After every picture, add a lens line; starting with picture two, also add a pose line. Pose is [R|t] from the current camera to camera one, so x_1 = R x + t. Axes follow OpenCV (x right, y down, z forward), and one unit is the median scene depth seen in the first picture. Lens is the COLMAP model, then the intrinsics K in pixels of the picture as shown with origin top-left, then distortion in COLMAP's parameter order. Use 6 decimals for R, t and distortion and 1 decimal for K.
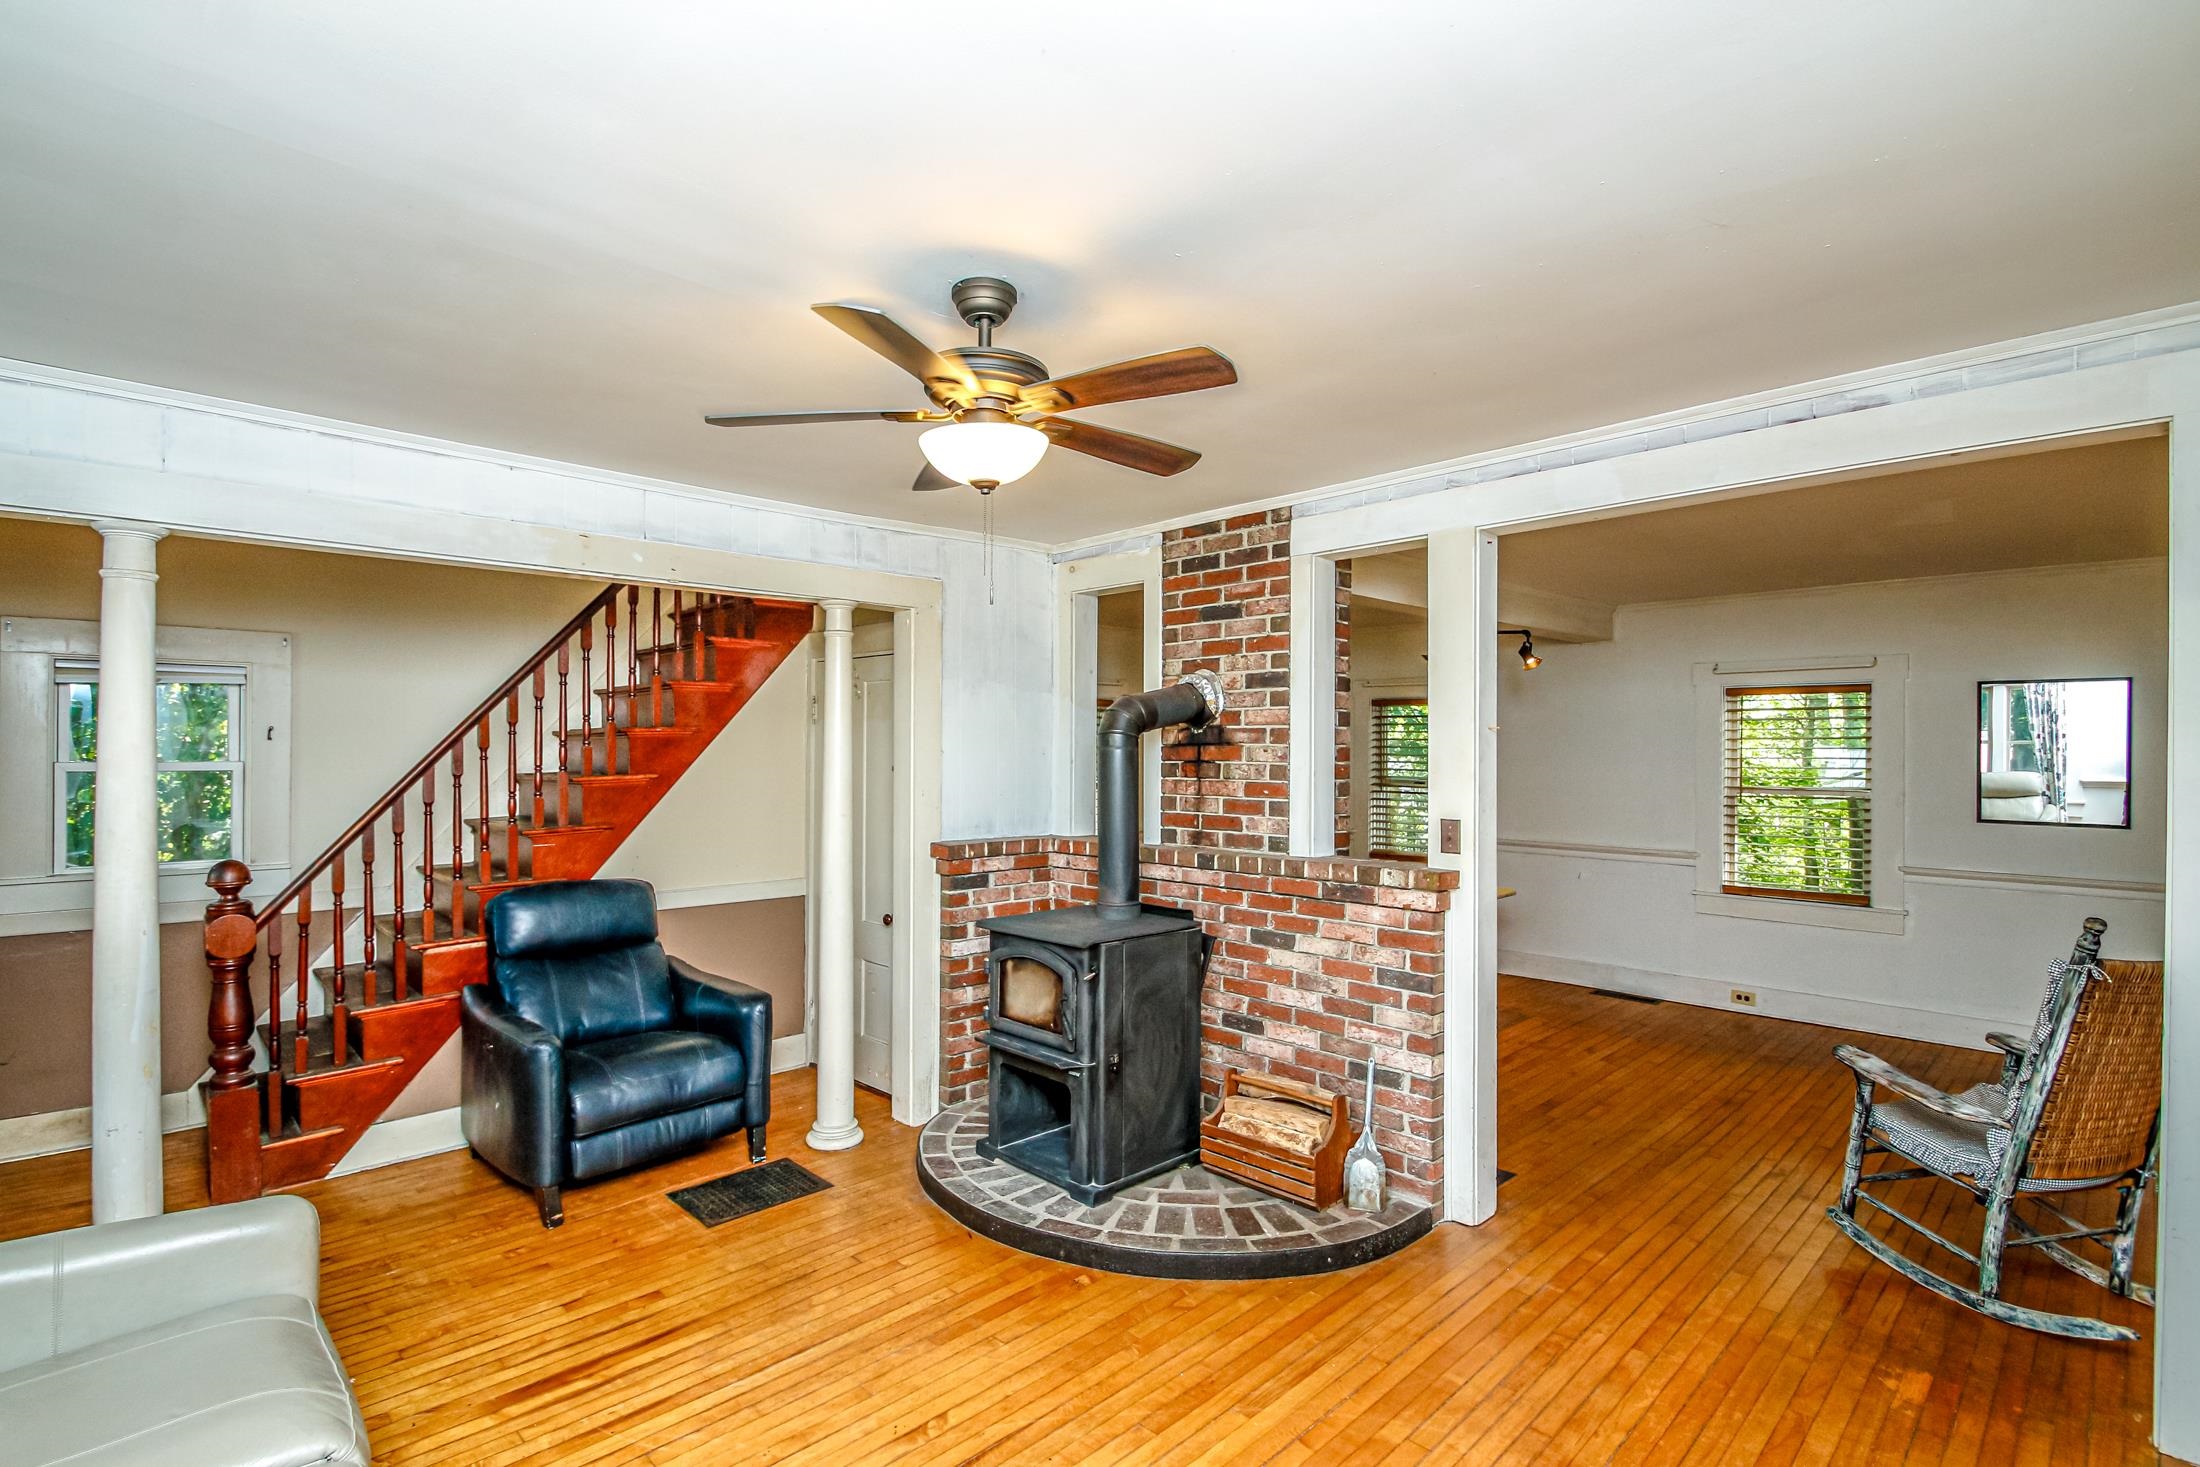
lens RADIAL K [[1048.5, 0, 1090.0], [0, 1048.5, 747.2], [0, 0, 1]] dist [0.010175, -0.000312]
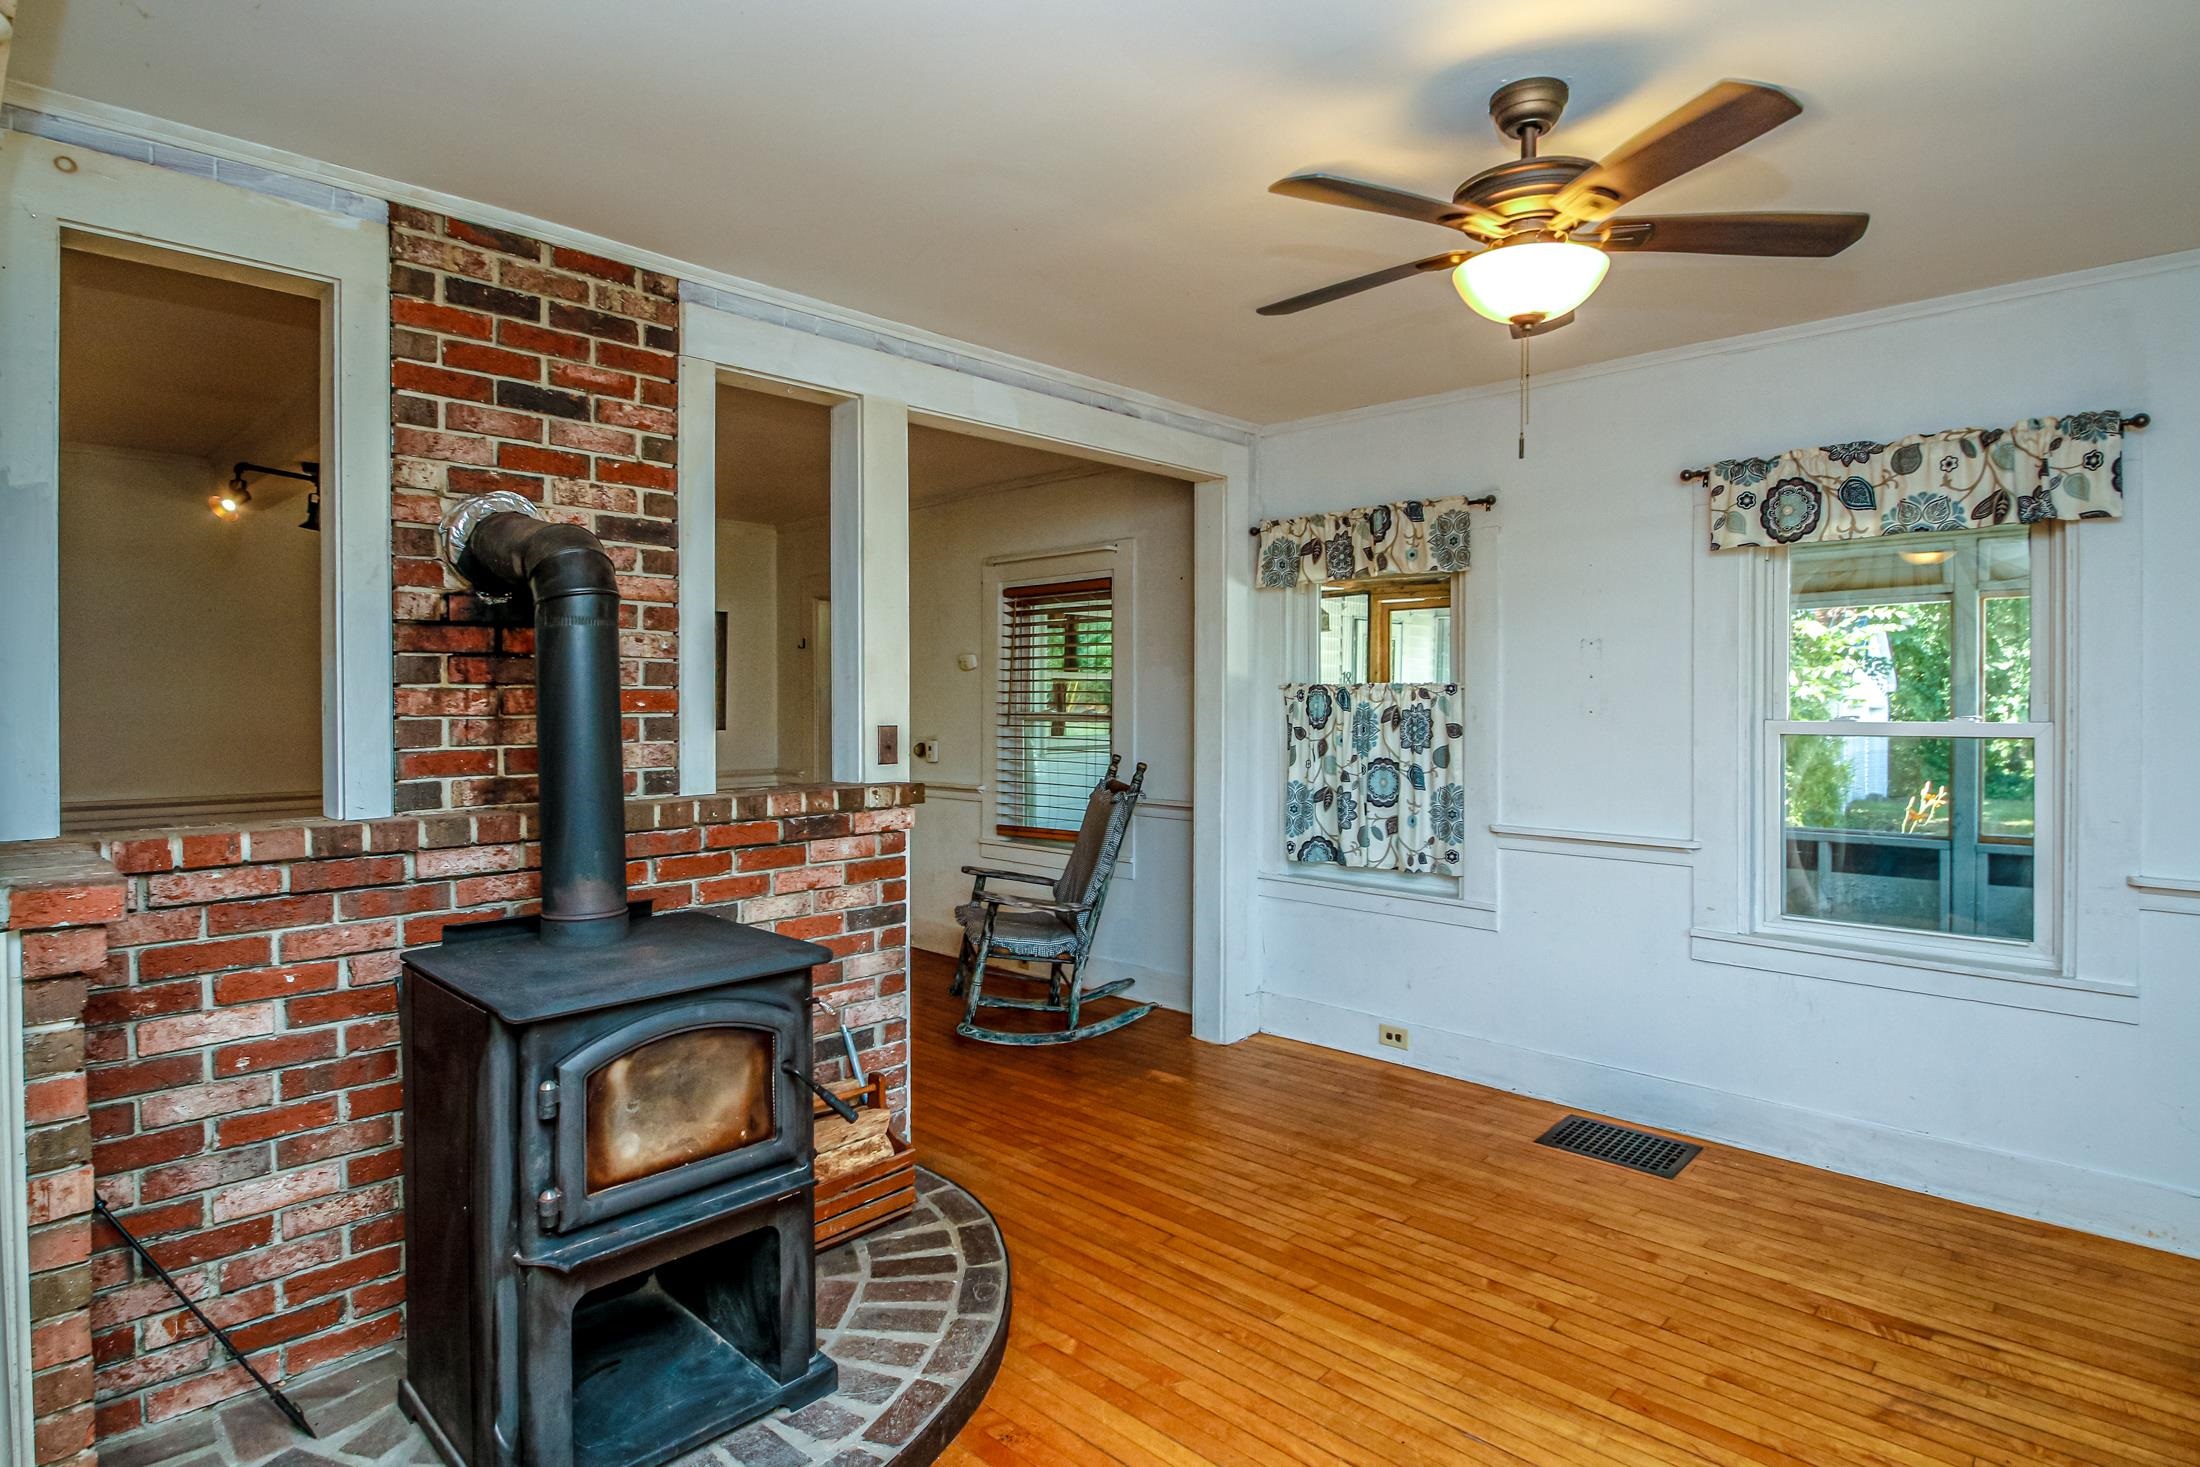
lens RADIAL K [[1187.2, 0, 1104.2], [0, 1187.2, 696.0], [0, 0, 1]] dist [0.002783, -0.008028]
pose [[-0.059200, -0.007944, 0.998215, -0.583418], [-0.007520, 0.999944, 0.007512, 0.030231], [-0.998218, -0.007062, -0.059256, 0.761171]]
